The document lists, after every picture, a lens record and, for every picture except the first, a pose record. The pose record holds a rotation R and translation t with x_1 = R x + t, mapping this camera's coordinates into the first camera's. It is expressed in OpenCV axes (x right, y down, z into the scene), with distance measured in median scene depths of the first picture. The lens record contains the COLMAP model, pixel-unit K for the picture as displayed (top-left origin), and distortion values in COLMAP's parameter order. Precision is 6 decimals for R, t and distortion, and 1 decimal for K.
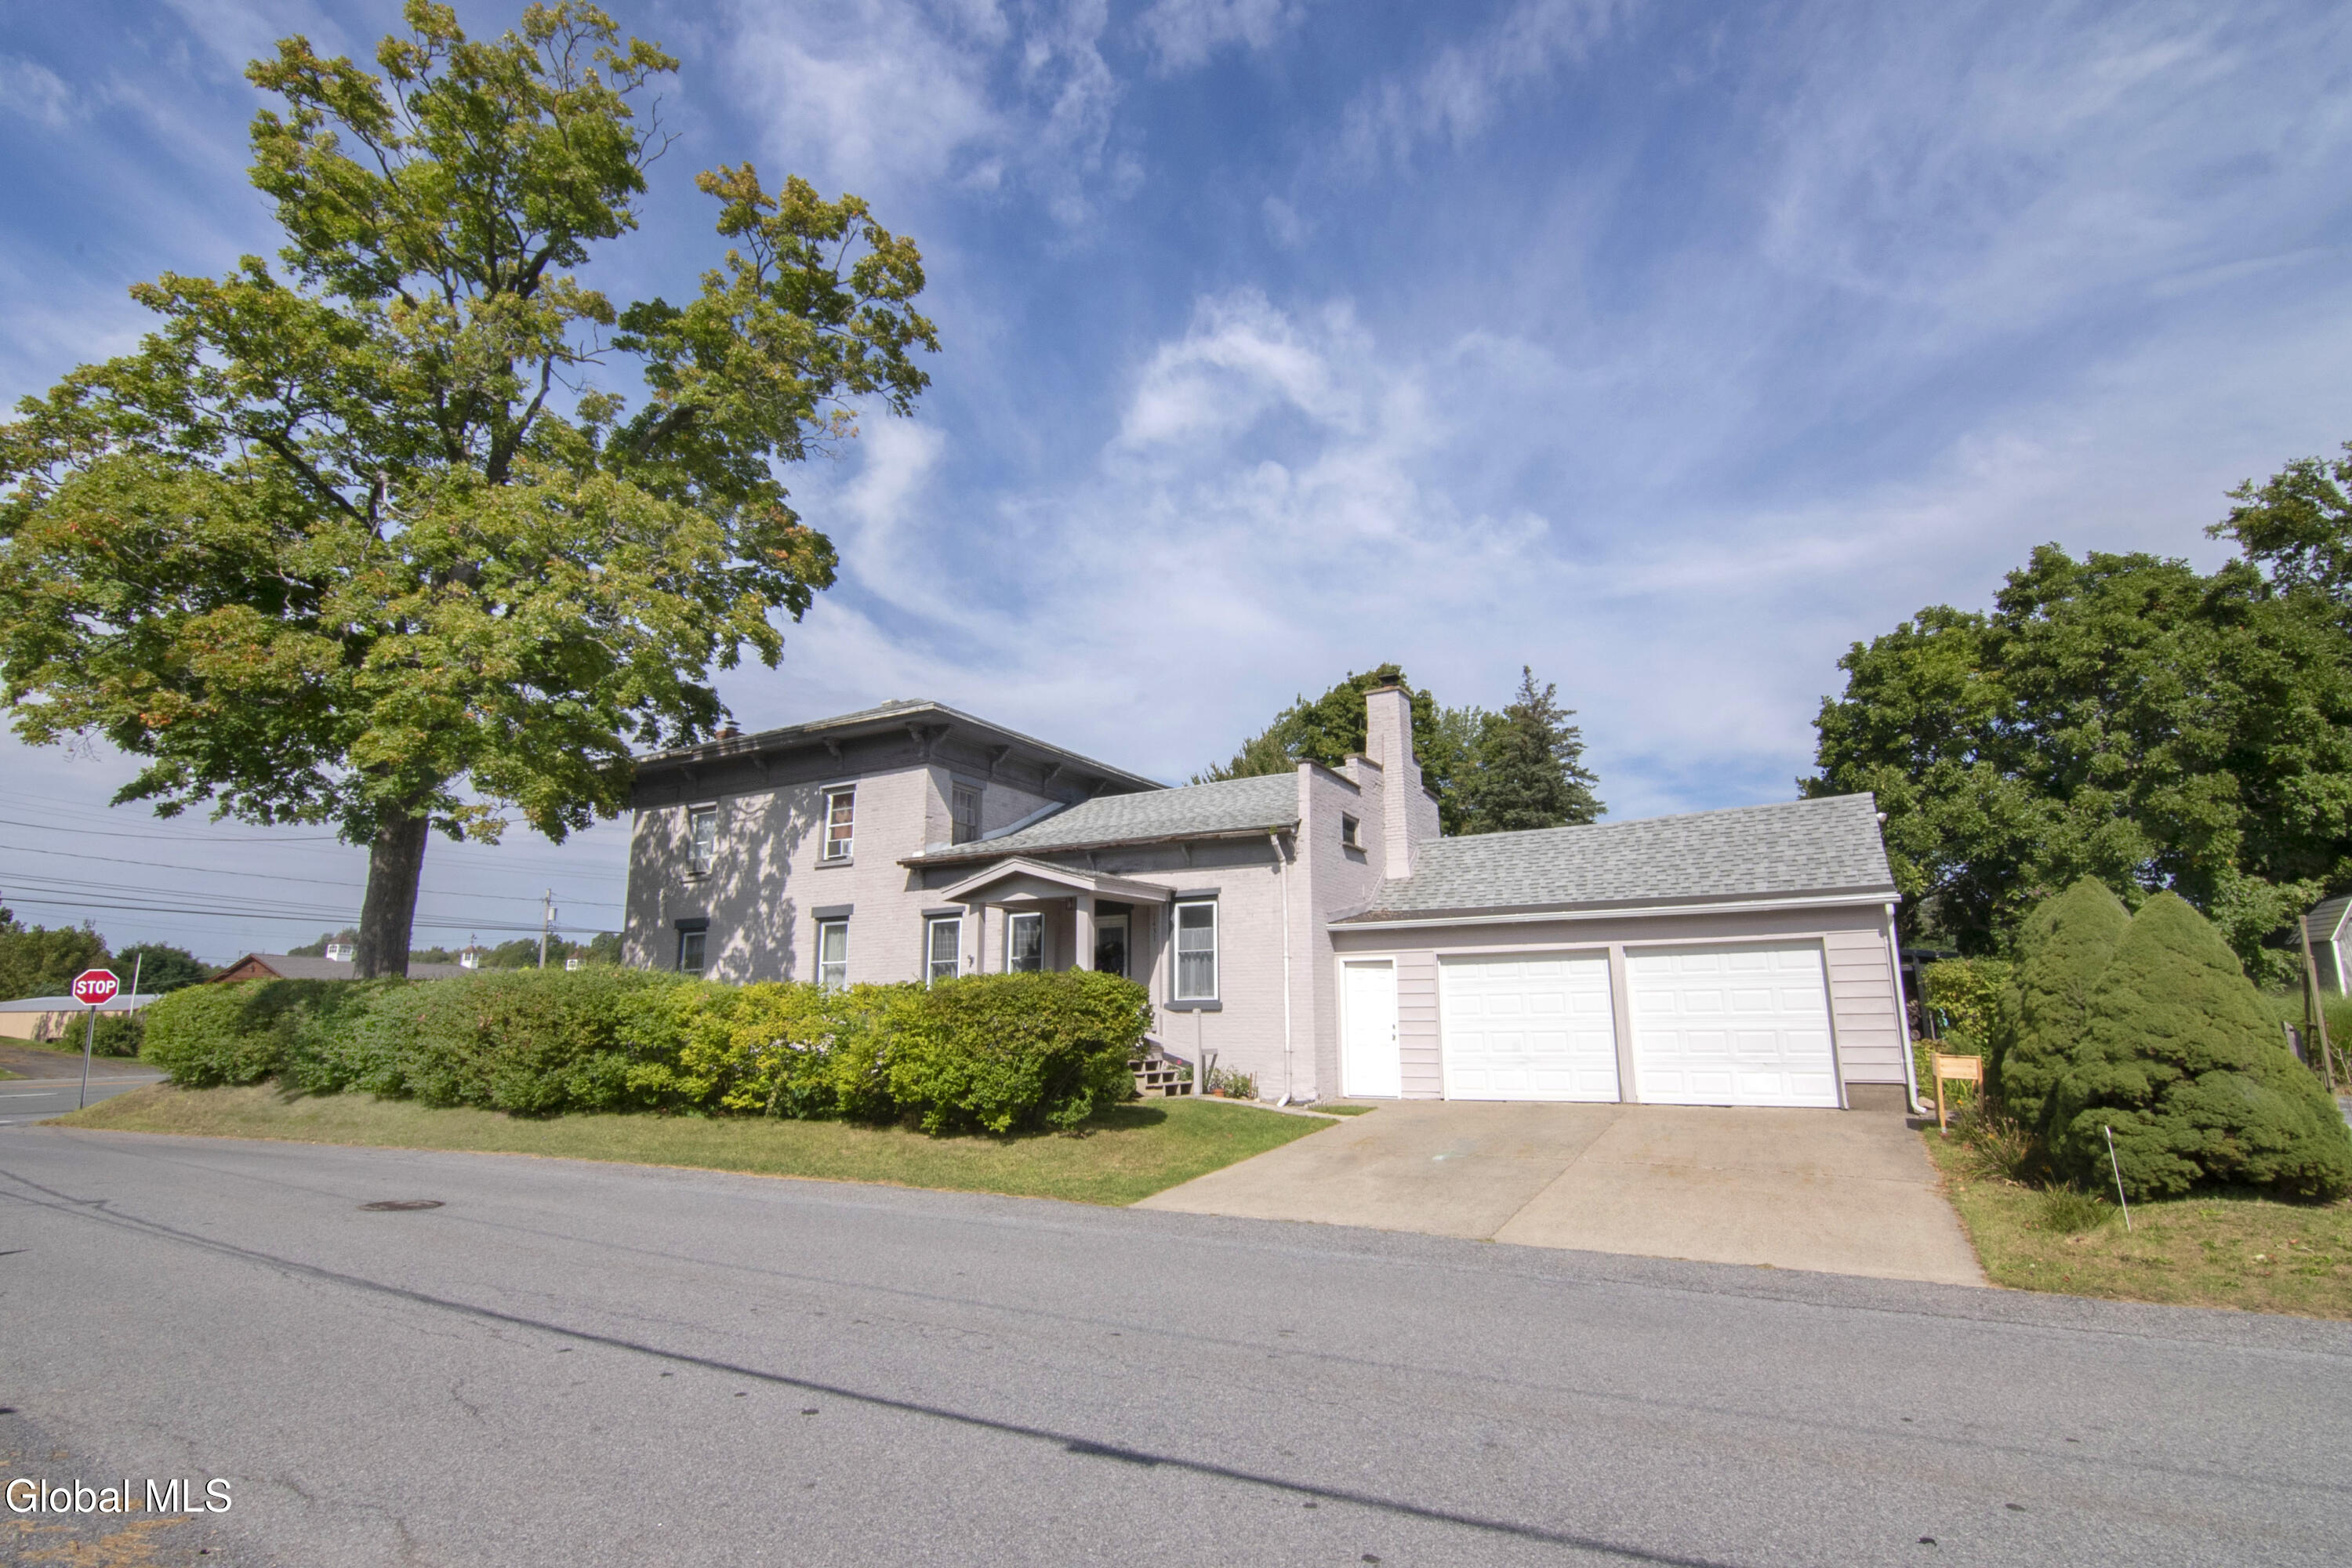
lens RADIAL K [[1116.6, 0, 1173.1], [0, 1116.6, 800.8], [0, 0, 1]] dist [-0.004750, -0.000585]
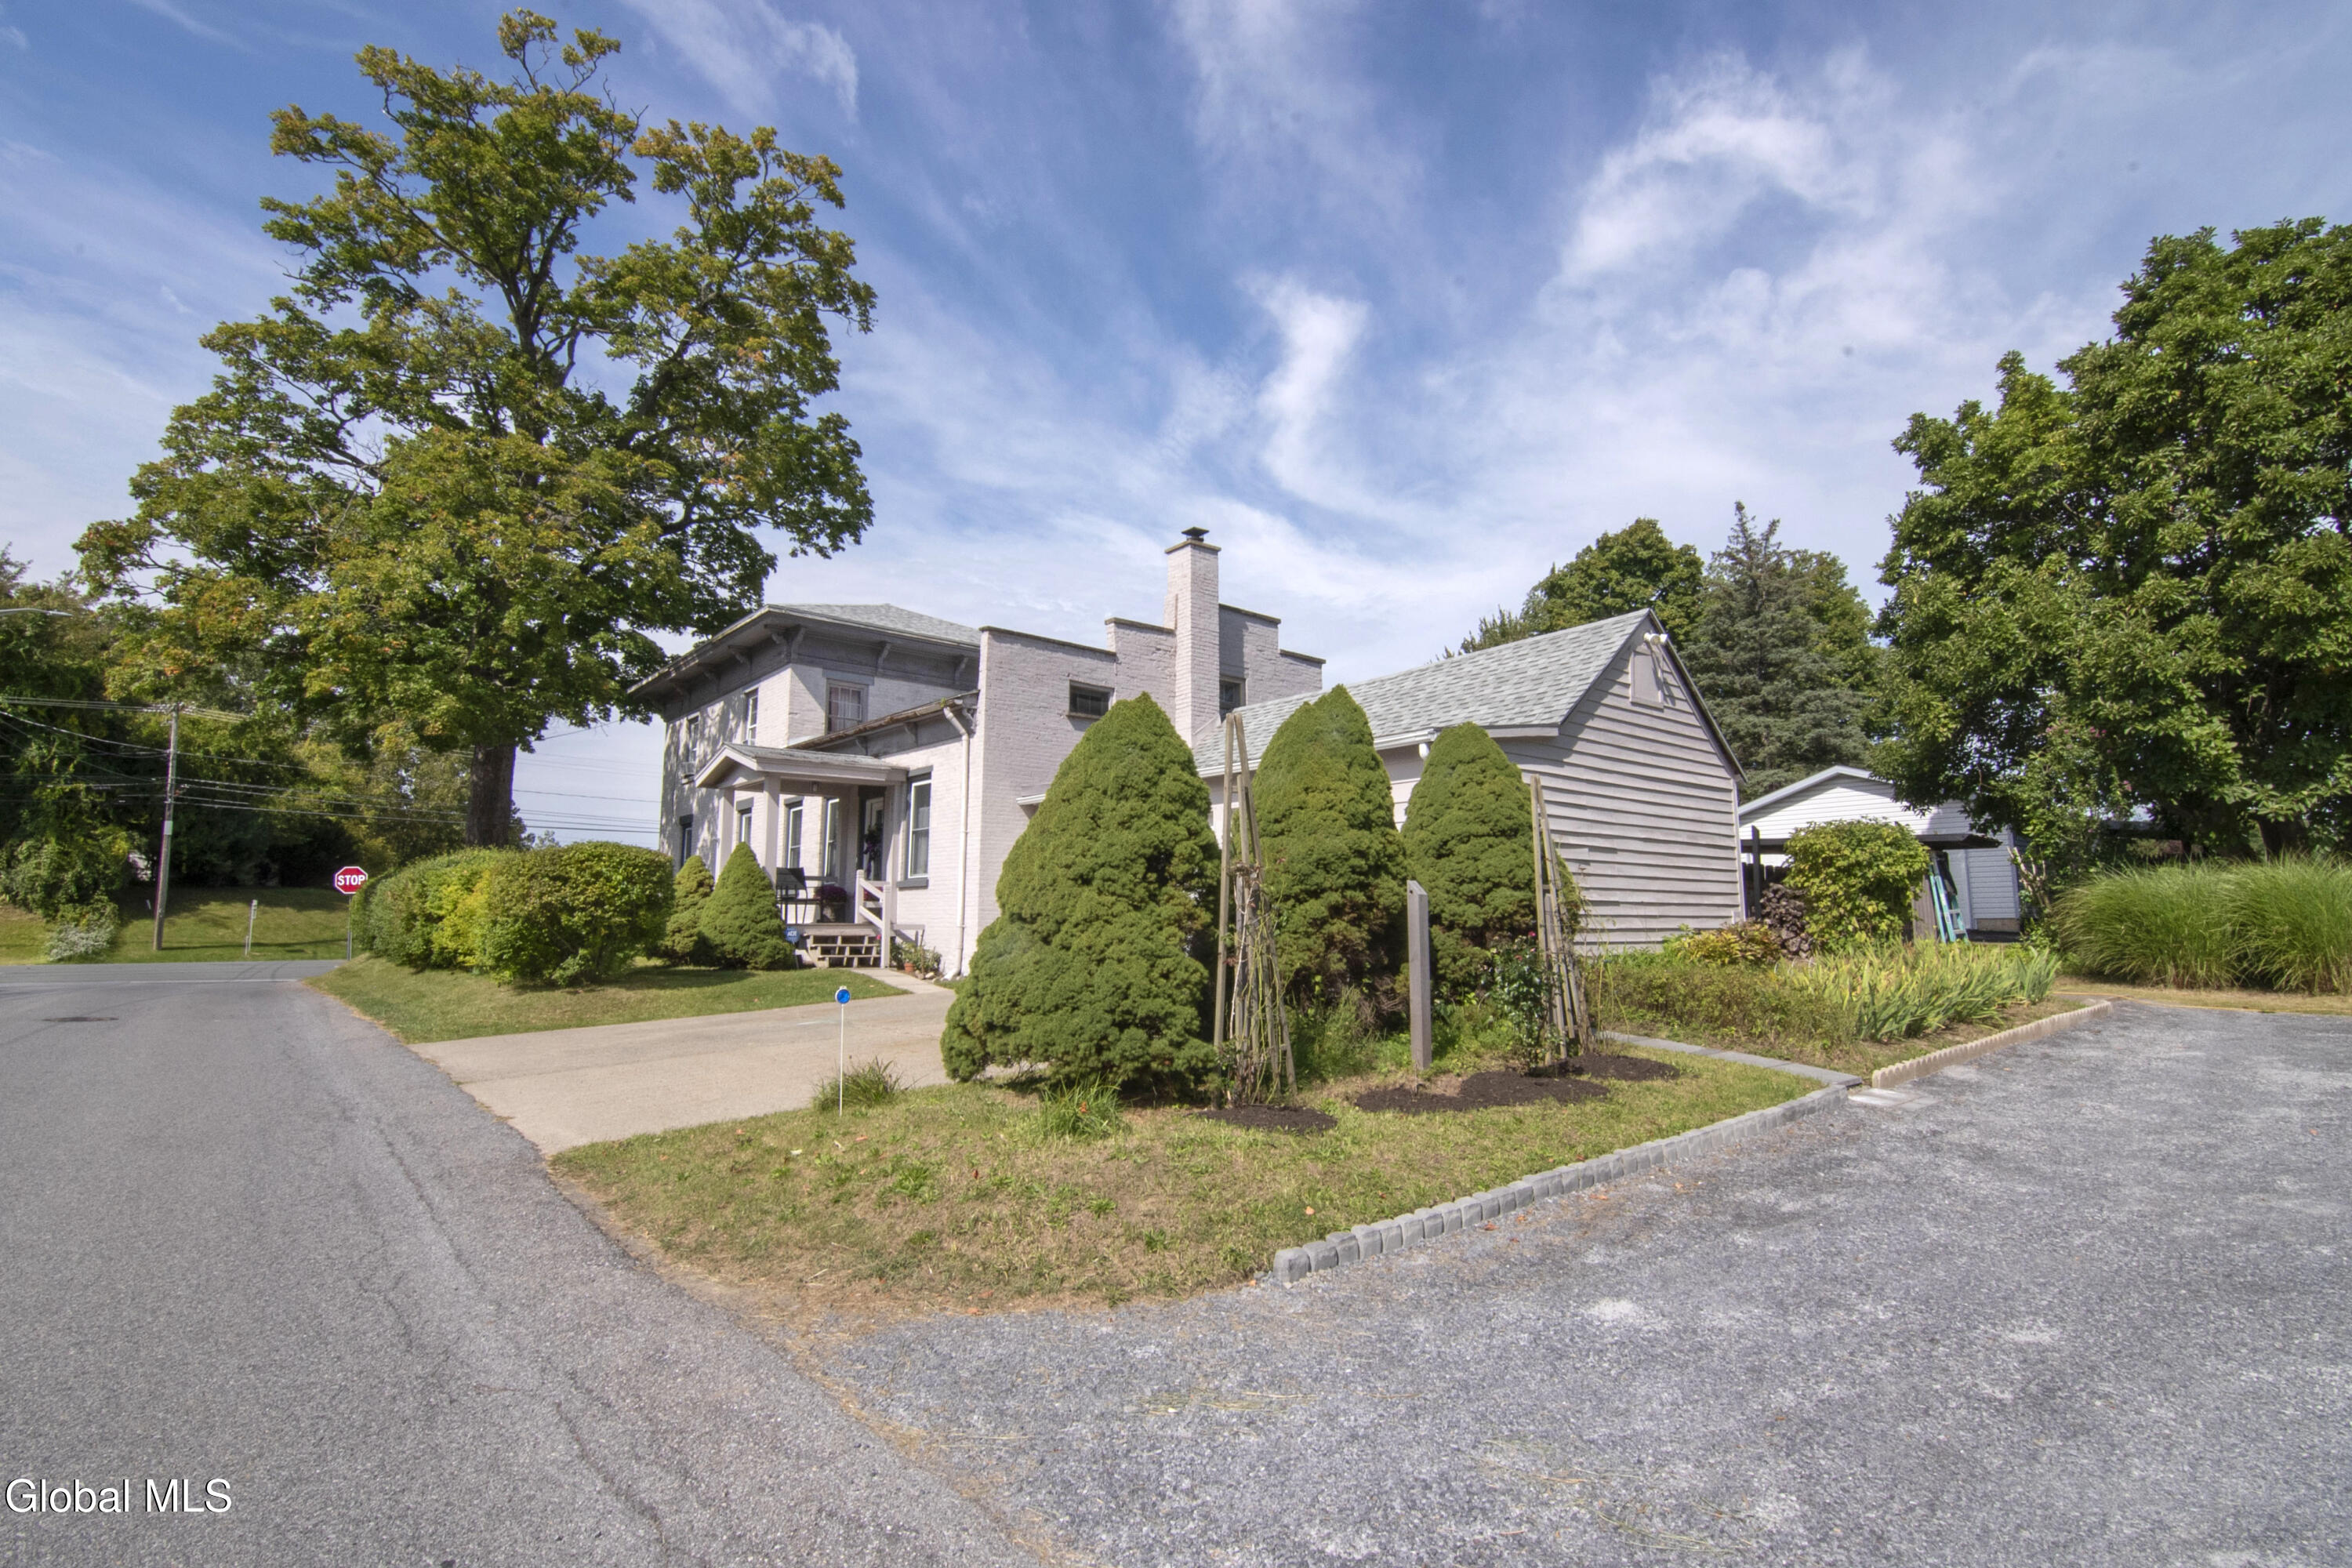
lens RADIAL K [[1123.7, 0, 1176.0], [0, 1123.7, 784.0], [0, 0, 1]] dist [0.000233, -0.000151]
pose [[0.934754, -0.035314, -0.353536, 0.513792], [0.059058, 0.996649, 0.056597, 0.043470], [0.350352, -0.073784, 0.933707, 0.122200]]
